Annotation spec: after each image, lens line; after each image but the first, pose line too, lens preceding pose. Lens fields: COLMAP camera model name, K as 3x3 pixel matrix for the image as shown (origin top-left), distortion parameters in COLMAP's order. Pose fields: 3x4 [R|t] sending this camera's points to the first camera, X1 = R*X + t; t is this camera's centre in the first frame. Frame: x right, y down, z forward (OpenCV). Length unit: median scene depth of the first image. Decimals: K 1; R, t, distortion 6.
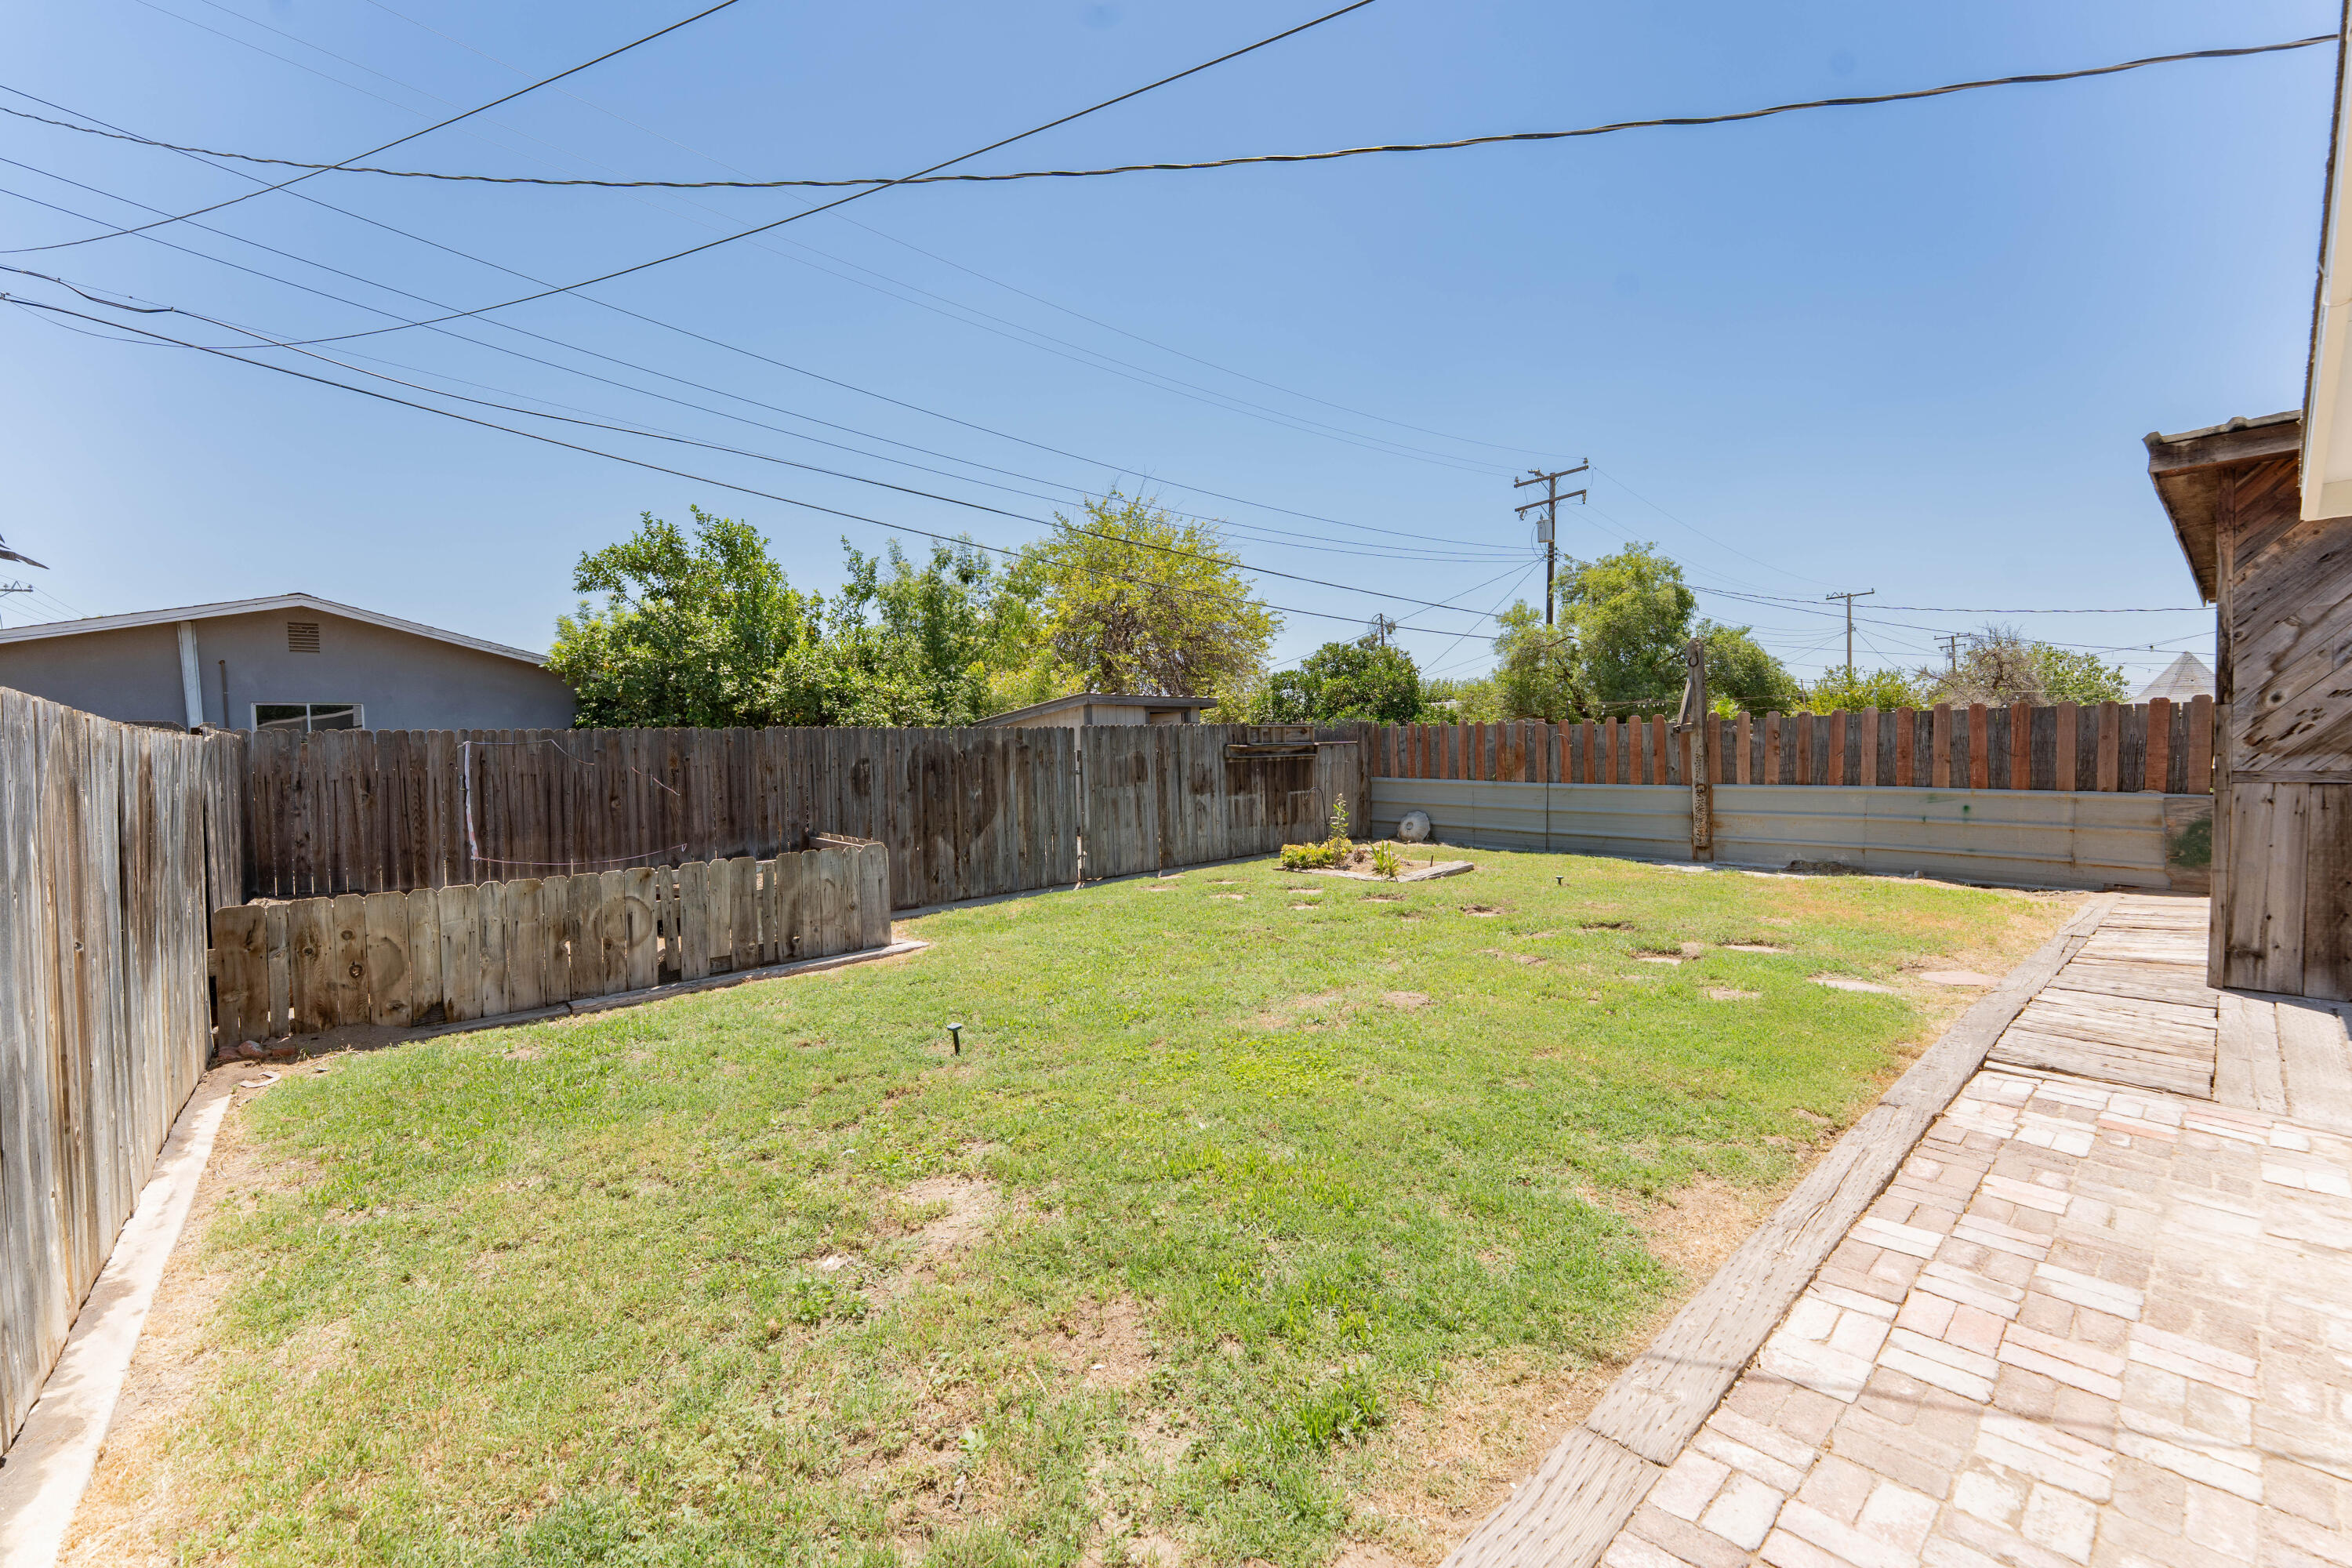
lens RADIAL K [[938.6, 0, 1162.6], [0, 938.6, 790.9], [0, 0, 1]] dist [0.000097, 0.000019]
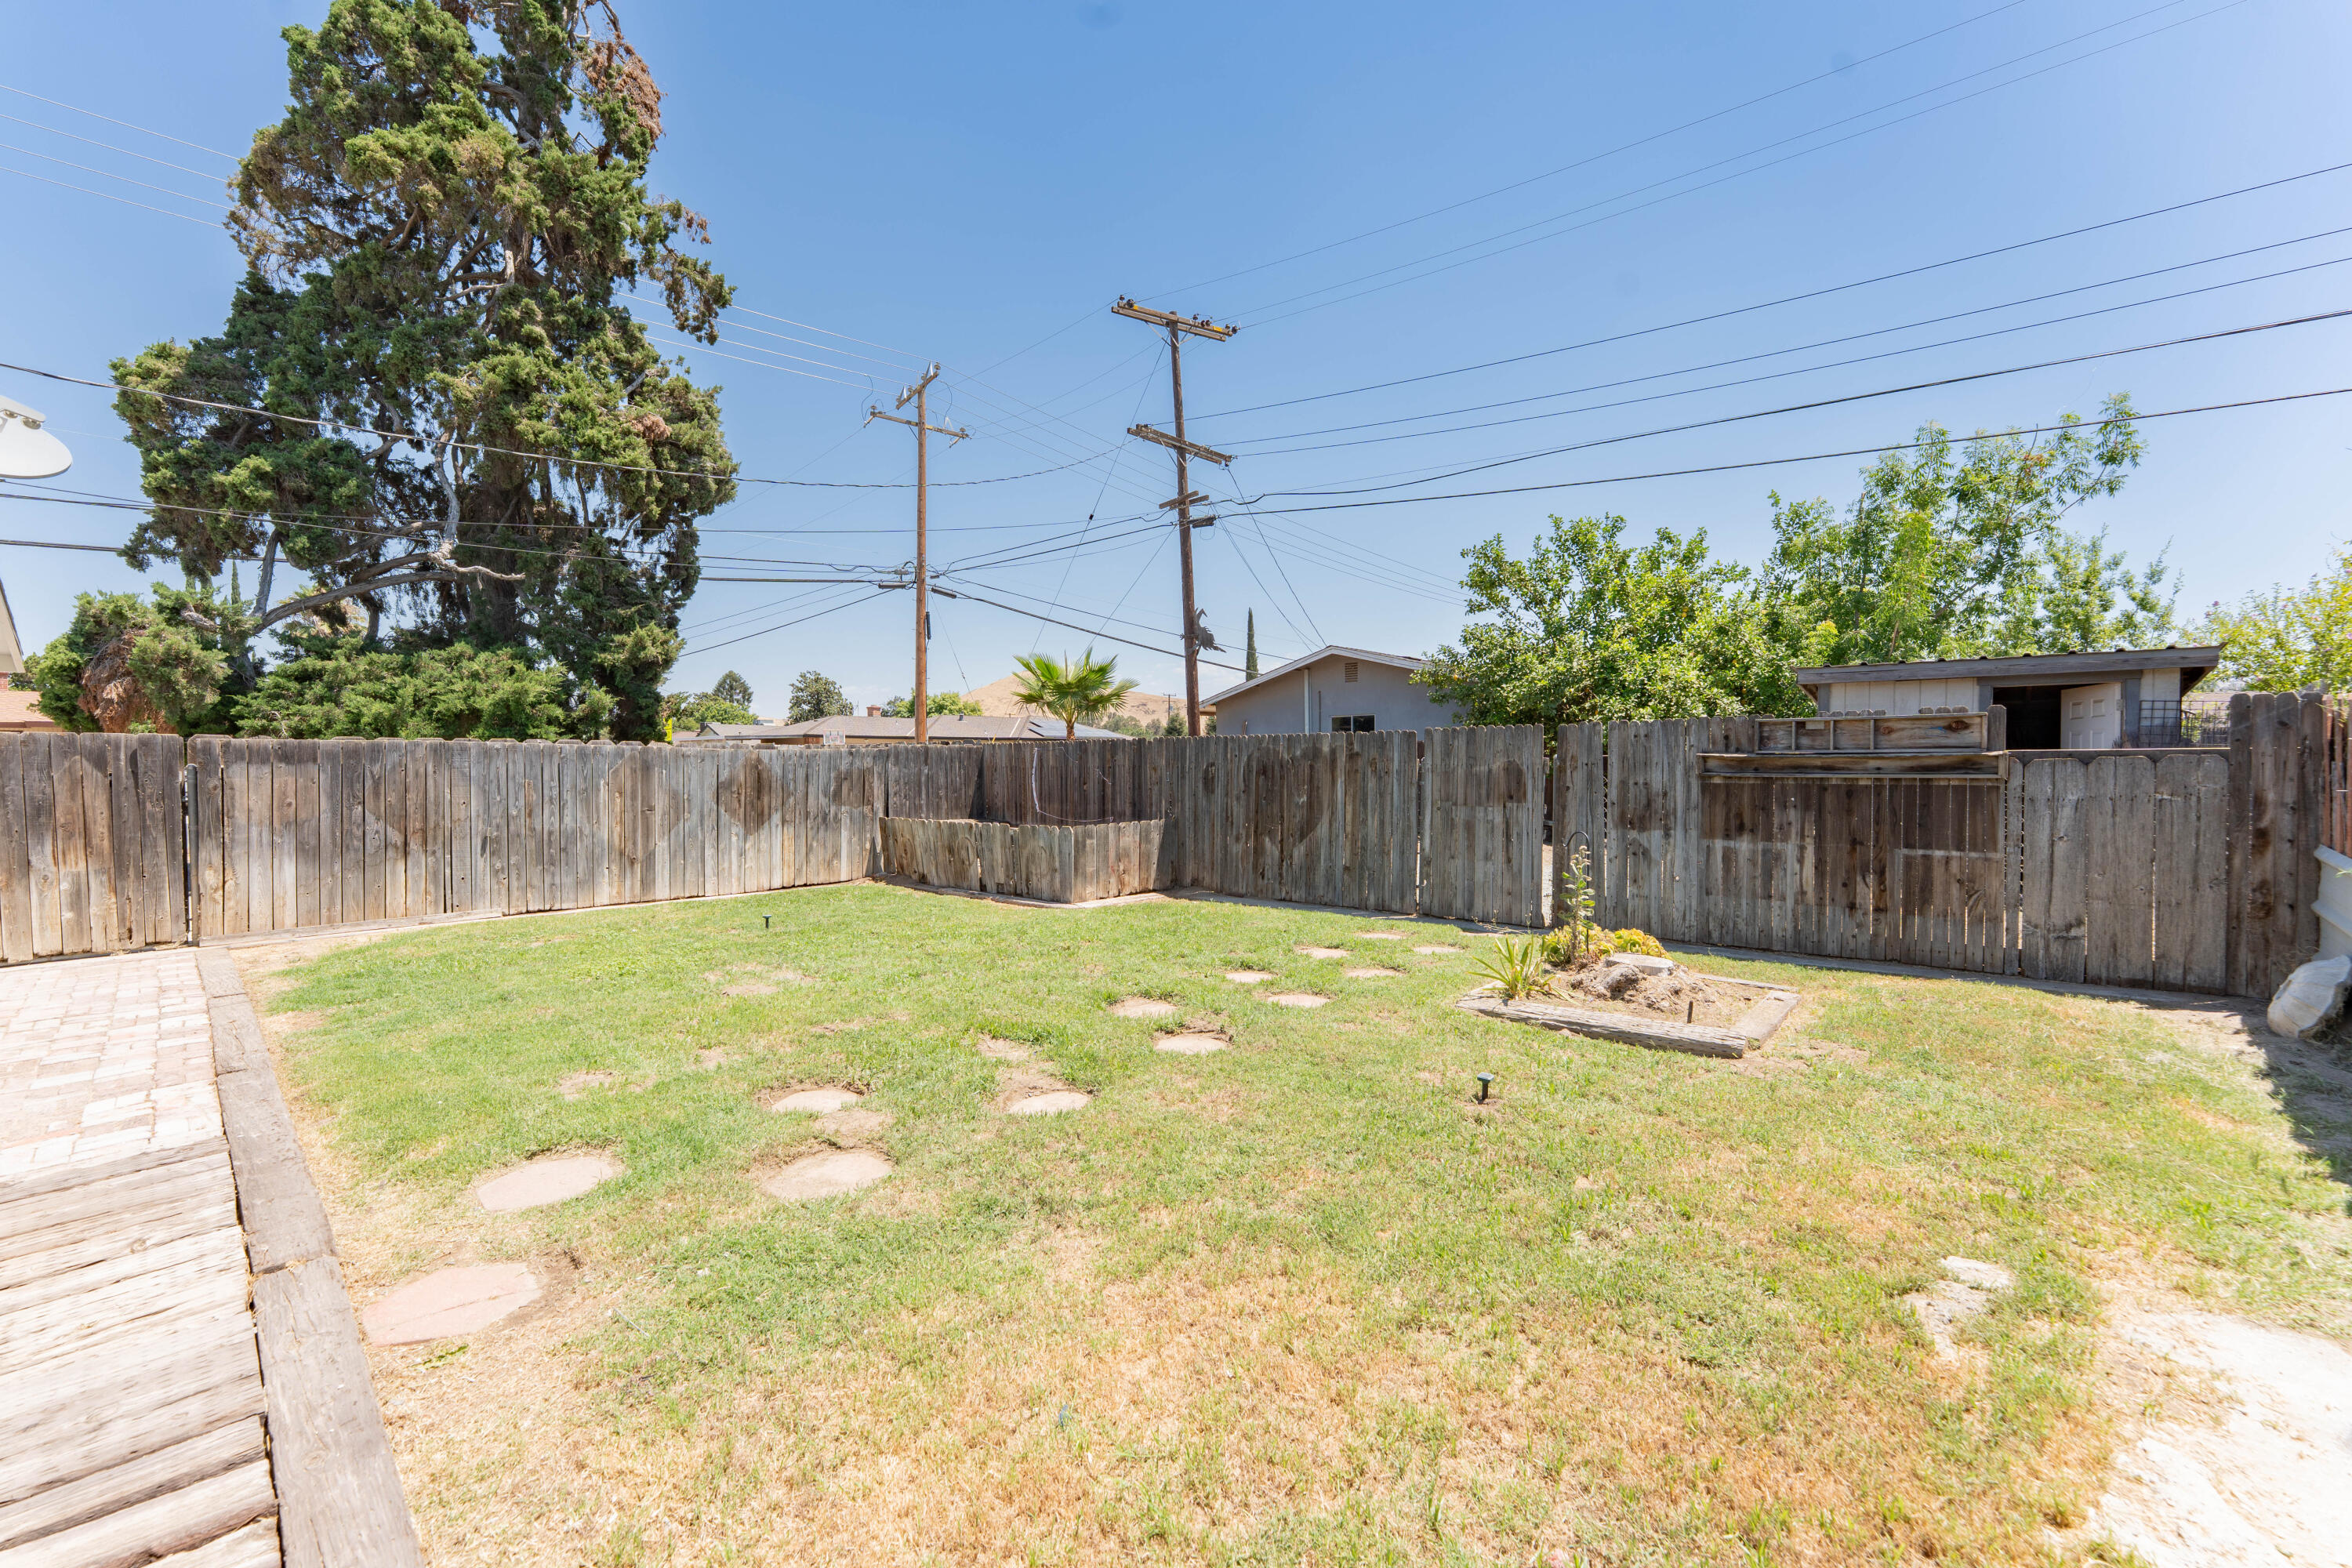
lens RADIAL K [[938.6, 0, 1182.8], [0, 938.6, 771.4], [0, 0, 1]] dist [0.000097, 0.000019]
pose [[0.113964, 0.035985, -0.992833, 0.743081], [-0.040769, 0.998671, 0.031516, -0.050953], [0.992648, 0.036885, 0.115280, 0.716322]]
